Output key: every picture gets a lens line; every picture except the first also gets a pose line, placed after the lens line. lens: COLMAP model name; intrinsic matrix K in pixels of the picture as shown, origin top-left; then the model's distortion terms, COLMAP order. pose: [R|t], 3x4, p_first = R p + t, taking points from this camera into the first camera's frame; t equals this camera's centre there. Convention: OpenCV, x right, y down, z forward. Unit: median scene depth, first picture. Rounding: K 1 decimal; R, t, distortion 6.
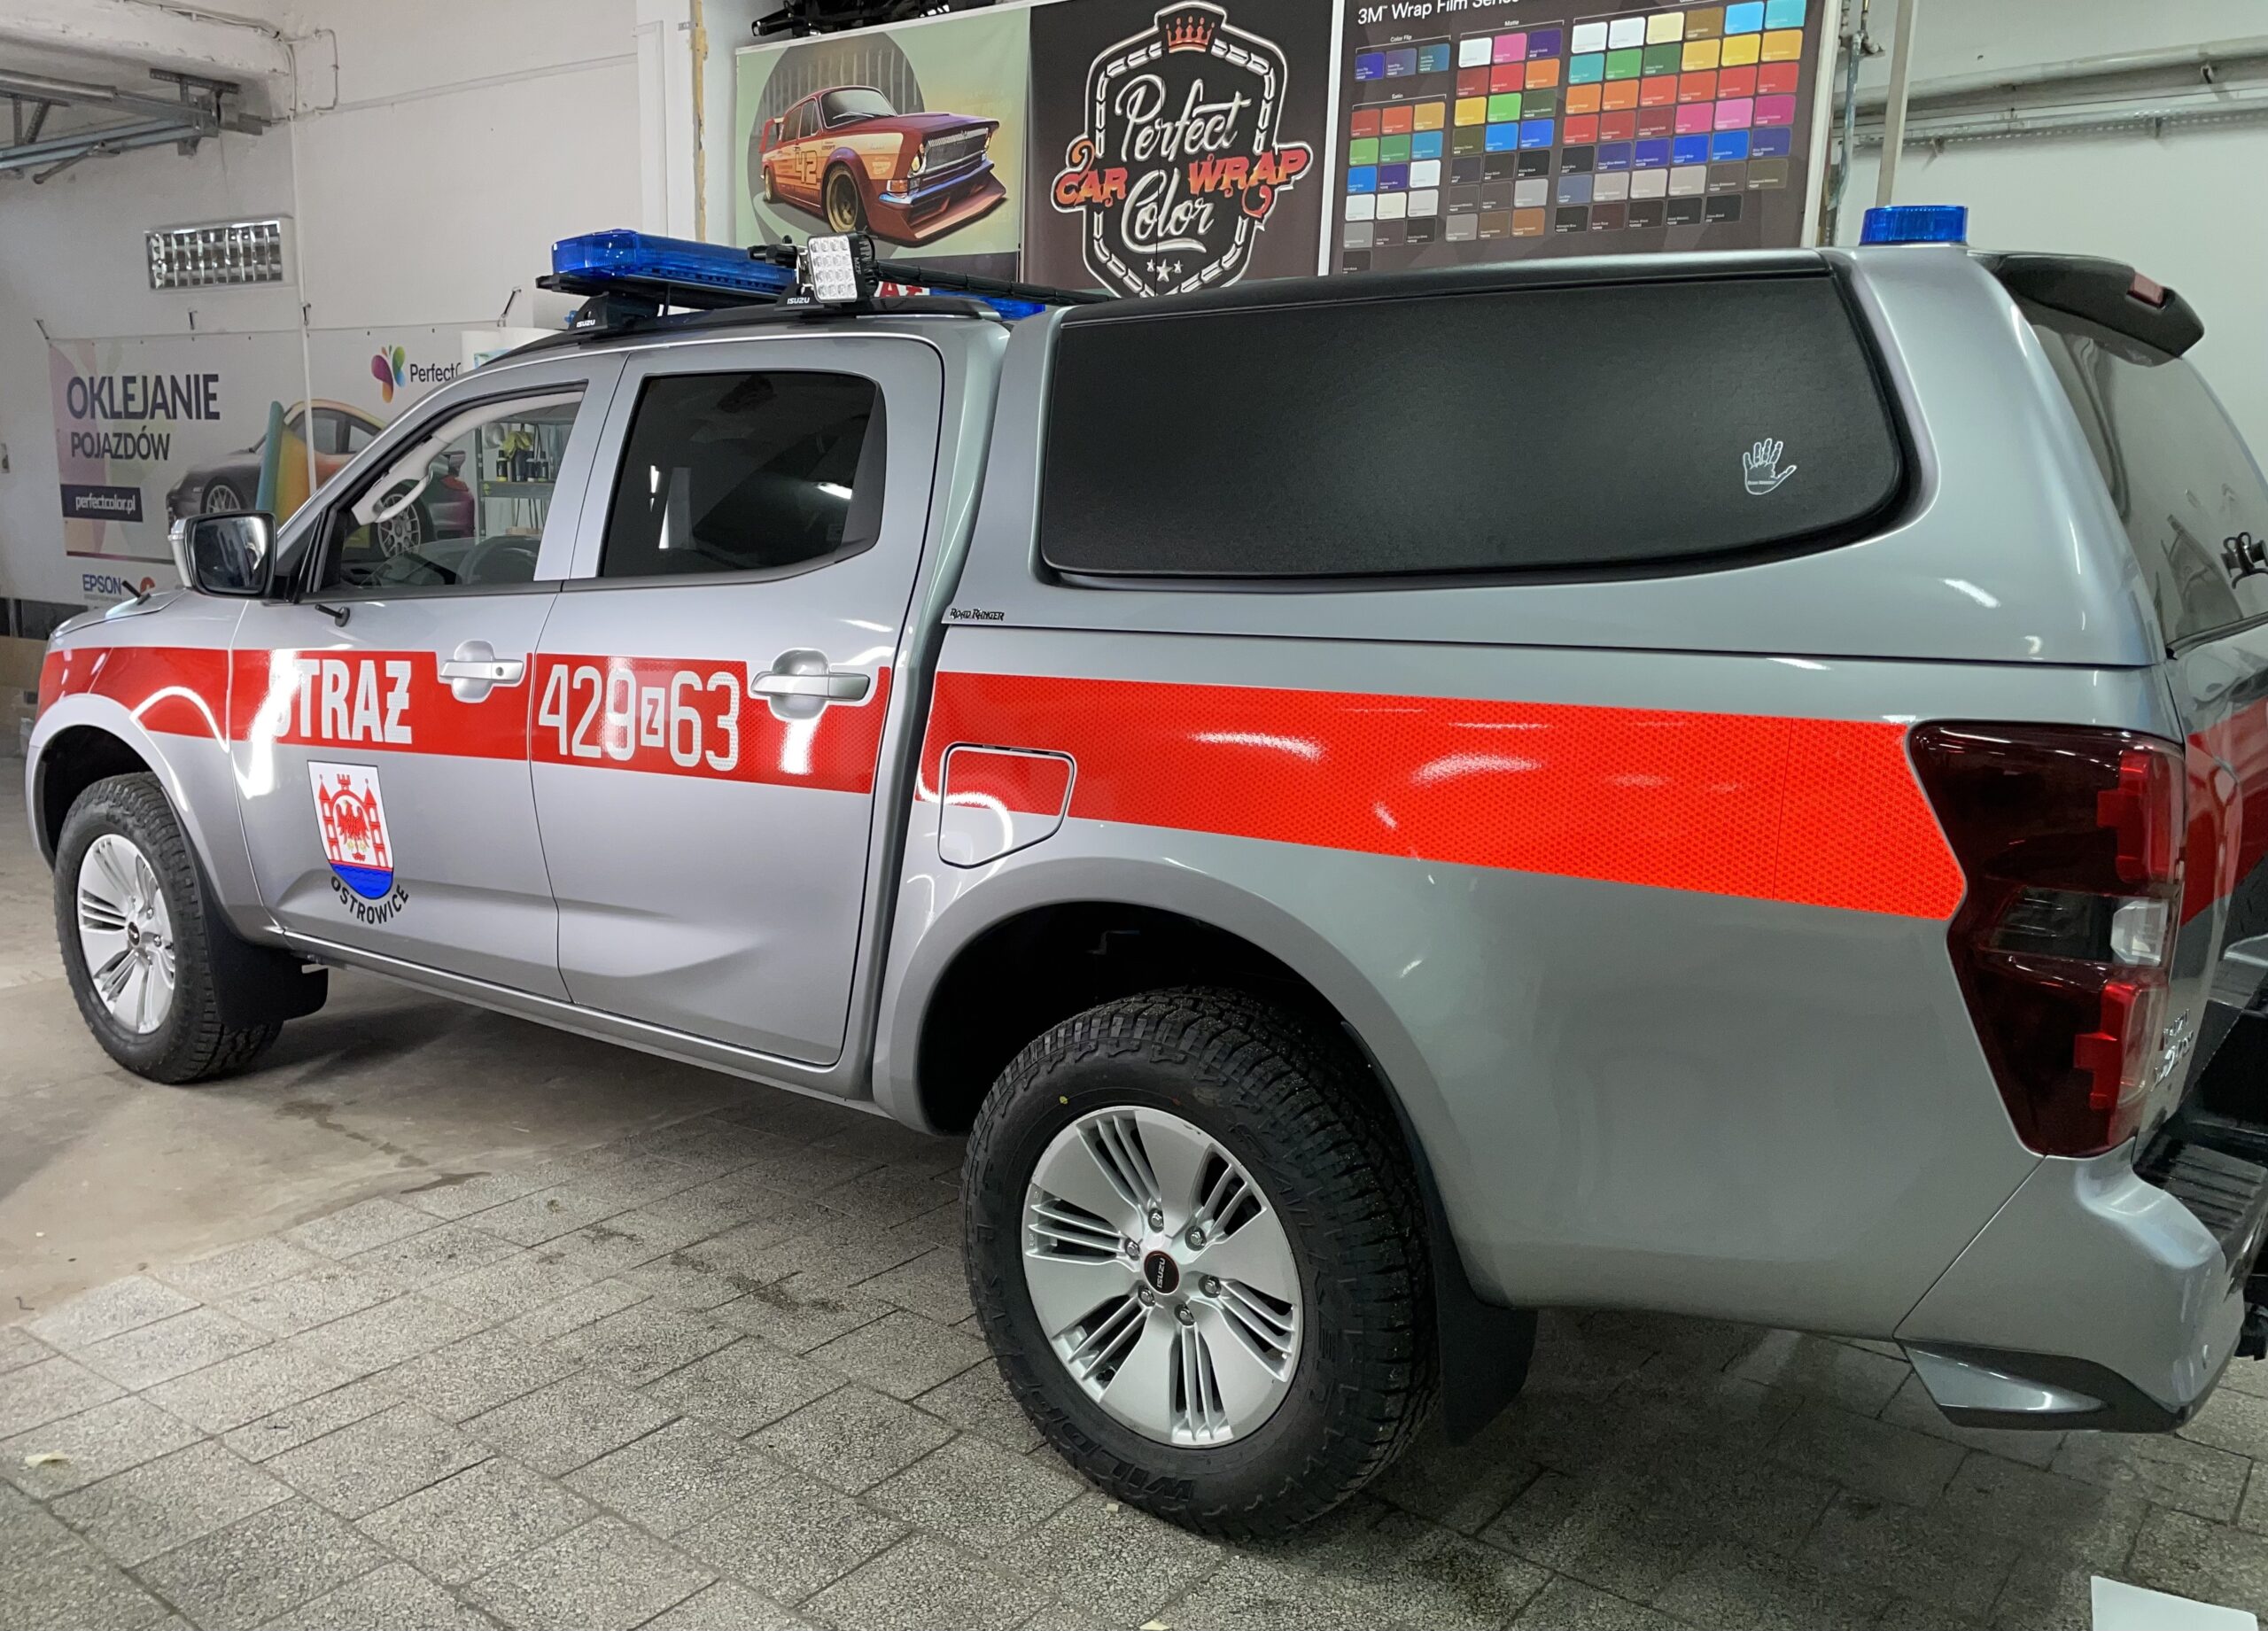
lens RADIAL K [[1813.1, 0, 1078.4], [0, 1813.1, 869.1], [0, 0, 1]] dist [0.072860, -0.084049]
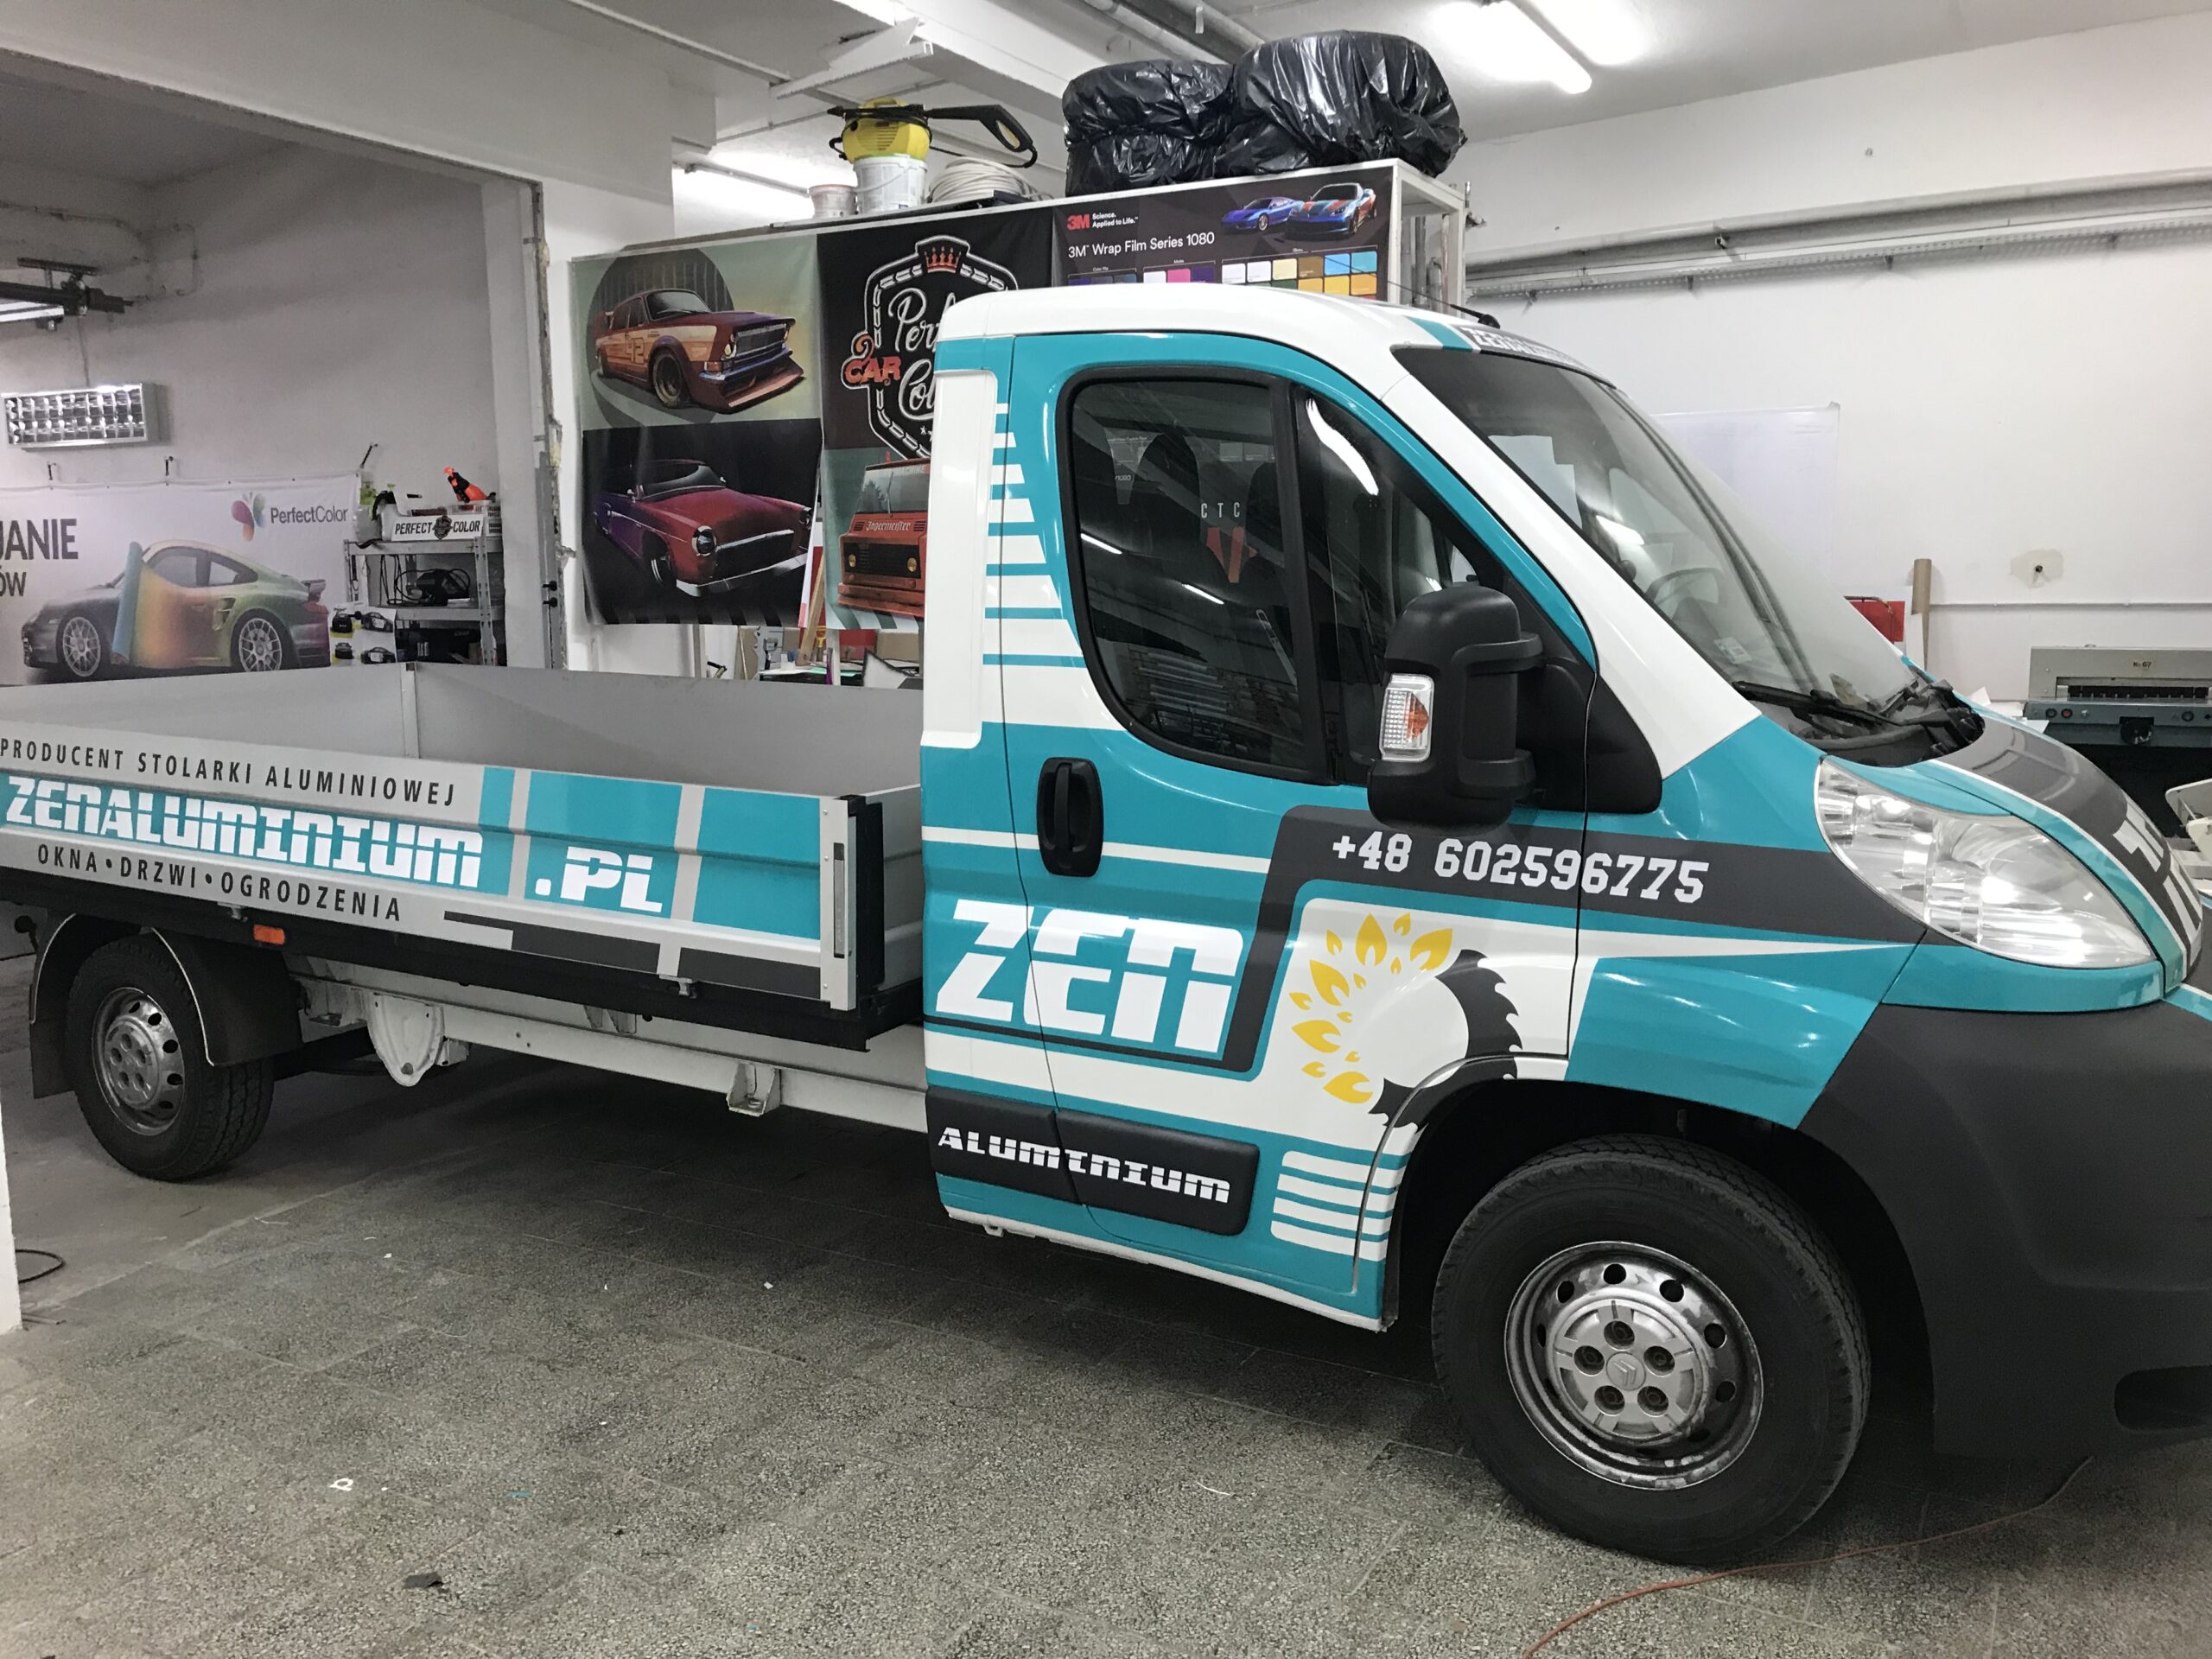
lens RADIAL K [[1822.6, 0, 1091.8], [0, 1822.6, 833.3], [0, 0, 1]] dist [0.009502, 0.000347]
pose [[0.989427, -0.058098, 0.132883, -0.030131], [0.065039, 0.996703, -0.048499, 0.023580], [-0.129627, 0.056629, 0.989944, -0.273591]]
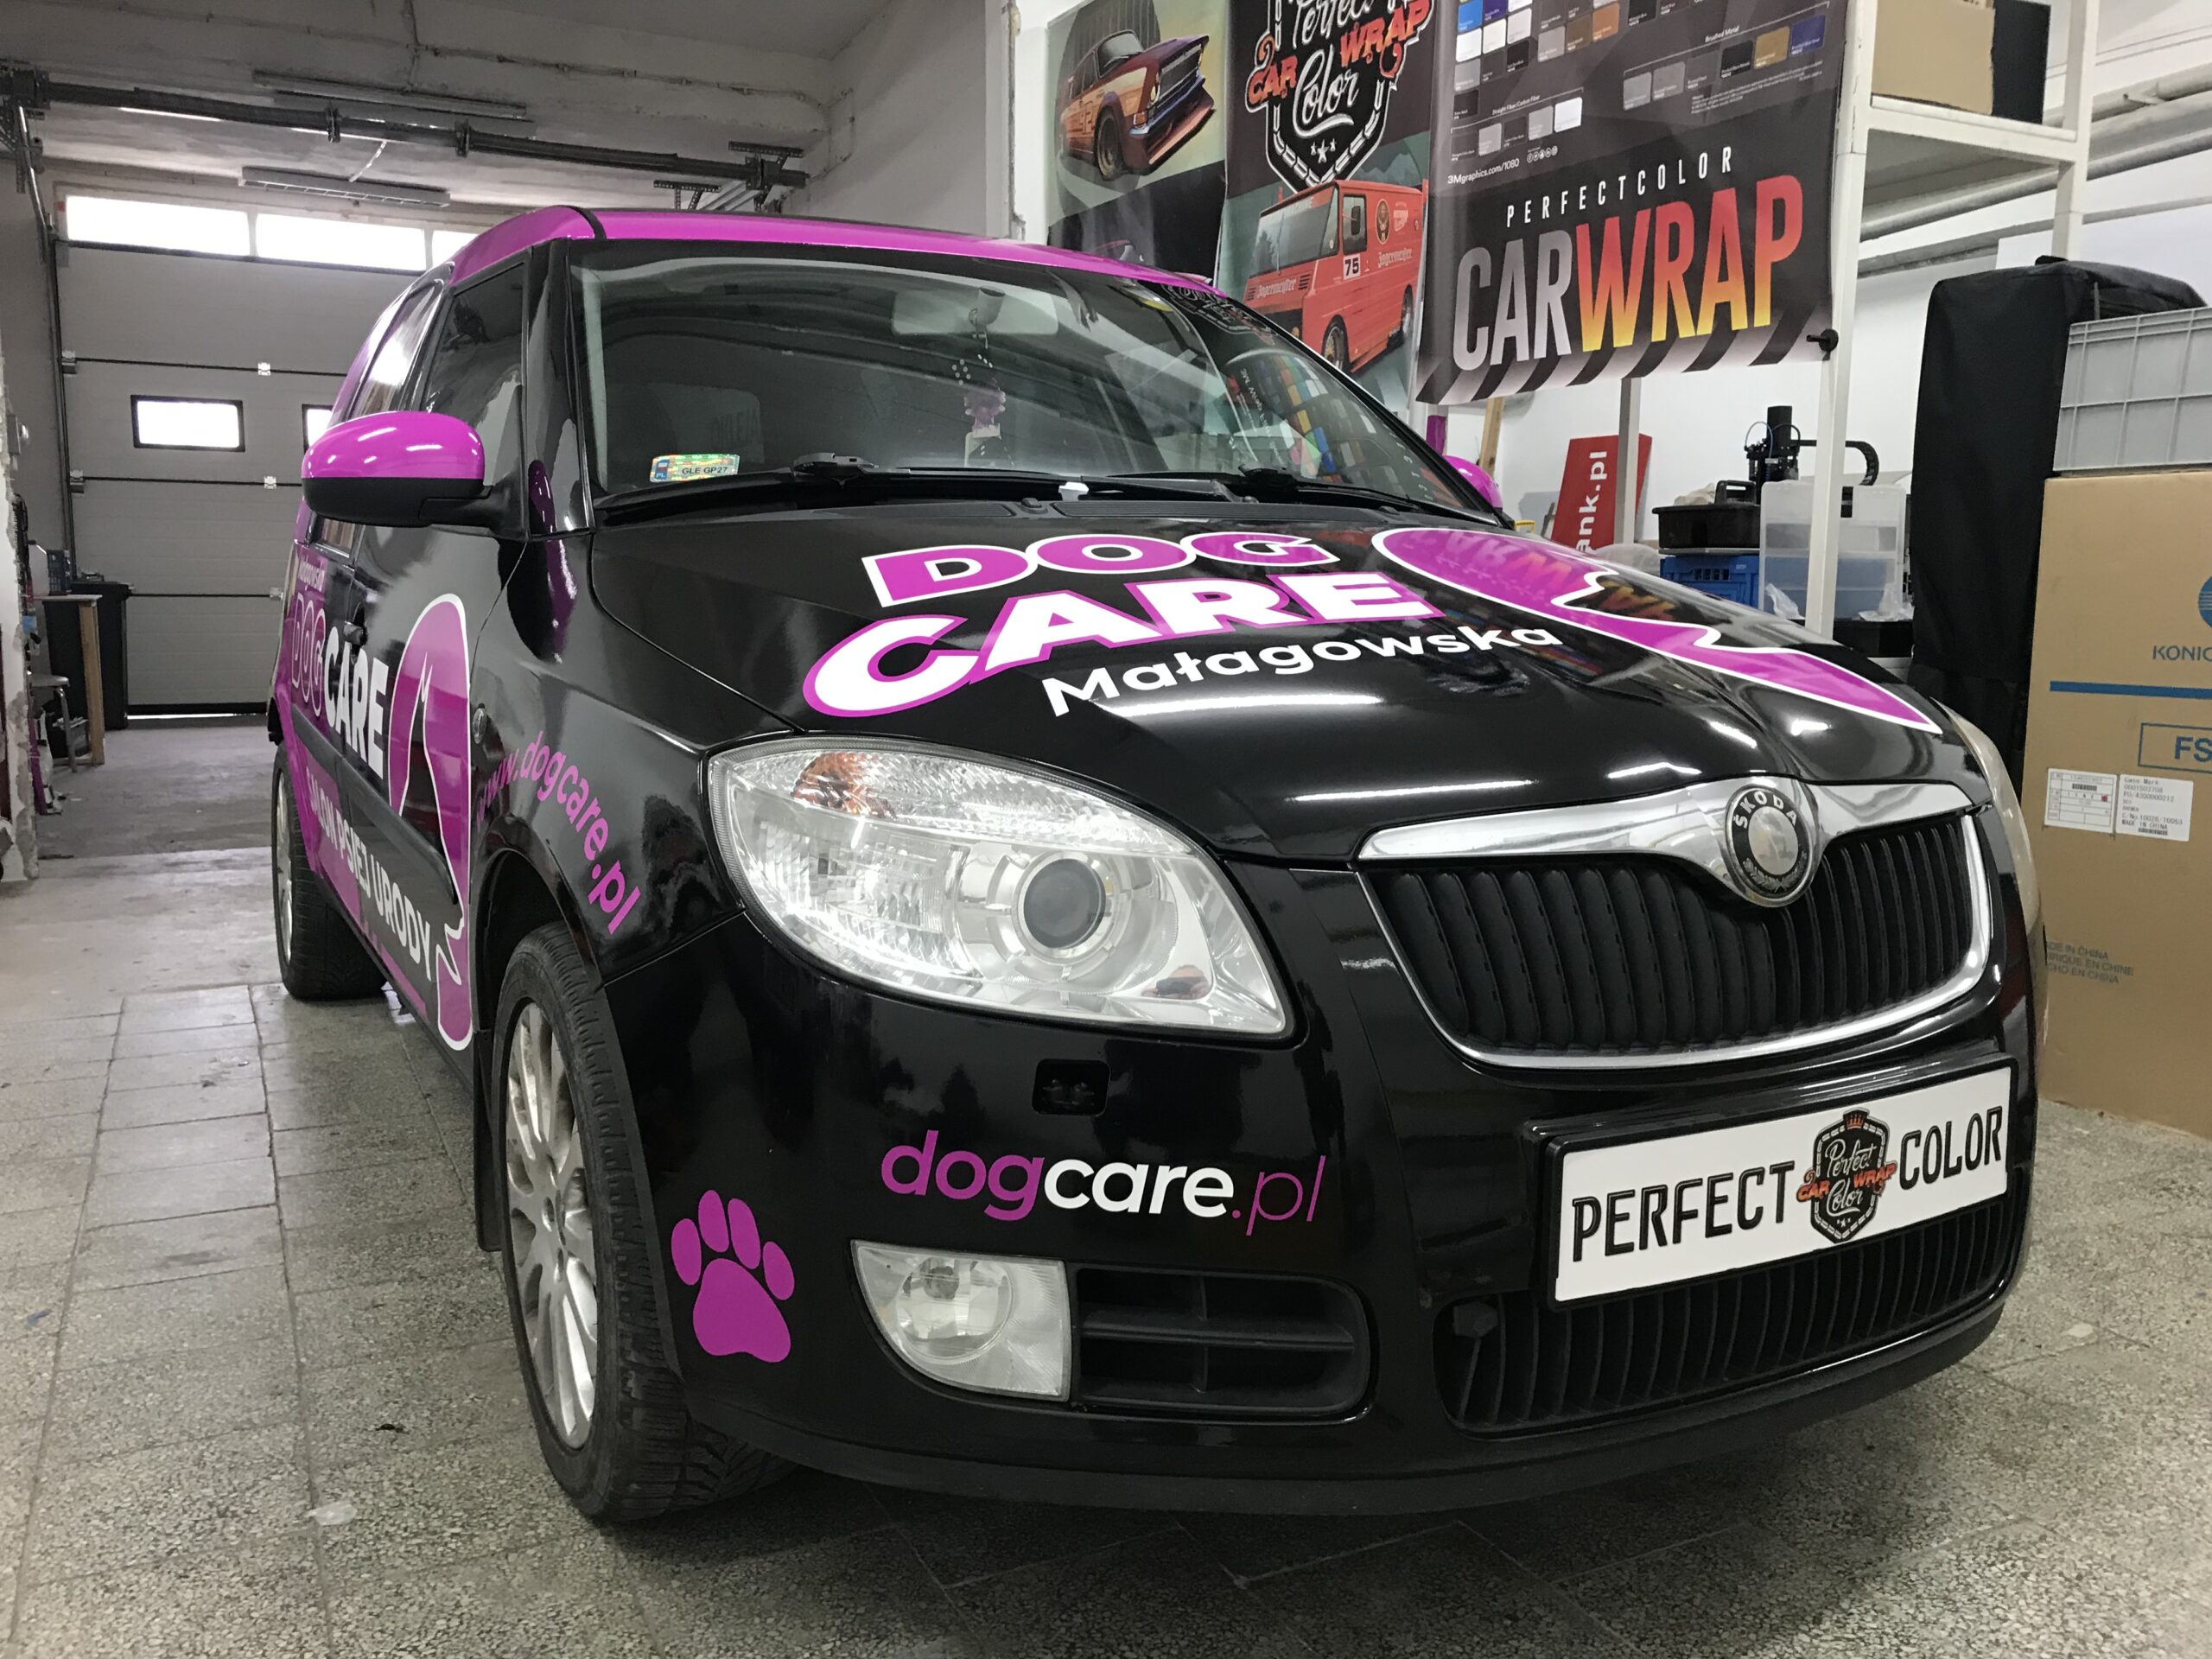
lens RADIAL K [[1822.6, 0, 1079.3], [0, 1822.6, 801.2], [0, 0, 1]] dist [0.009502, 0.000347]
pose [[0.897361, 0.036097, -0.439818, 0.360612], [-0.073363, 0.994983, -0.068021, 0.082066], [0.435156, 0.093305, 0.895507, 0.124492]]
